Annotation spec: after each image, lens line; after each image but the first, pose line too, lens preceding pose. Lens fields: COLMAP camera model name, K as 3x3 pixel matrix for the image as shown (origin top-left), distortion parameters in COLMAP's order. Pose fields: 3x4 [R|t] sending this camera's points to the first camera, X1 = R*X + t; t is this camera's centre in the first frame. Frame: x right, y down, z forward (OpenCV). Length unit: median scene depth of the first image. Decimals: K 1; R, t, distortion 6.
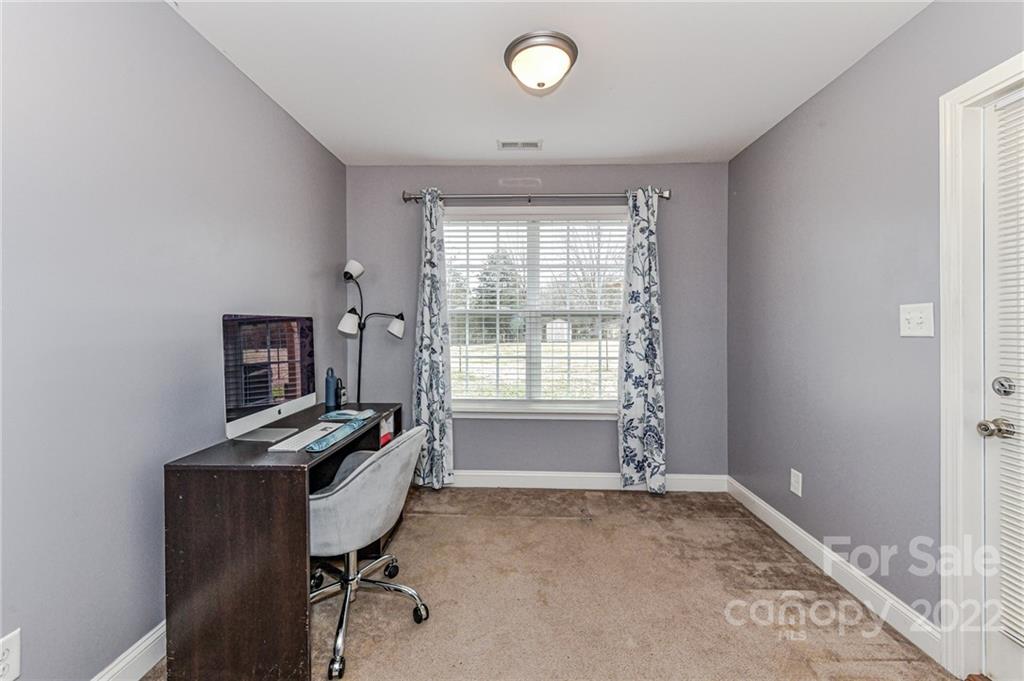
lens RADIAL K [[401.6, 0, 507.7], [0, 401.6, 338.5], [0, 0, 1]] dist [0.000911, -0.000243]
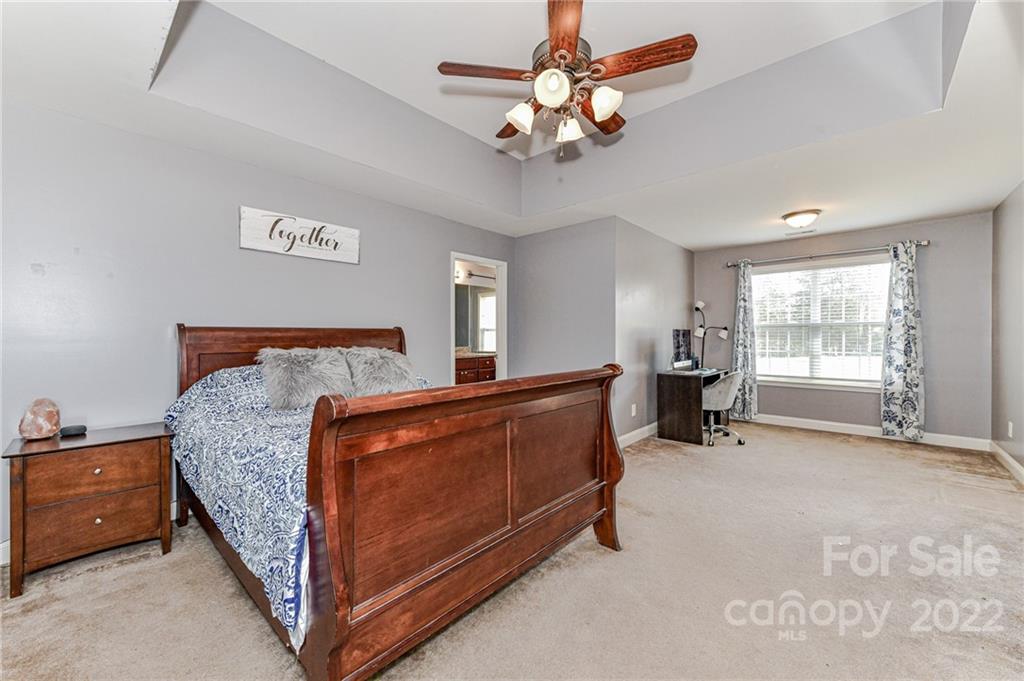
lens RADIAL K [[401.6, 0, 507.7], [0, 401.6, 338.5], [0, 0, 1]] dist [0.000911, -0.000243]
pose [[0.762936, -0.001803, -0.646471, 0.178931], [-0.016362, 0.999622, -0.022098, 0.052401], [0.646266, 0.027437, 0.762618, -1.133815]]
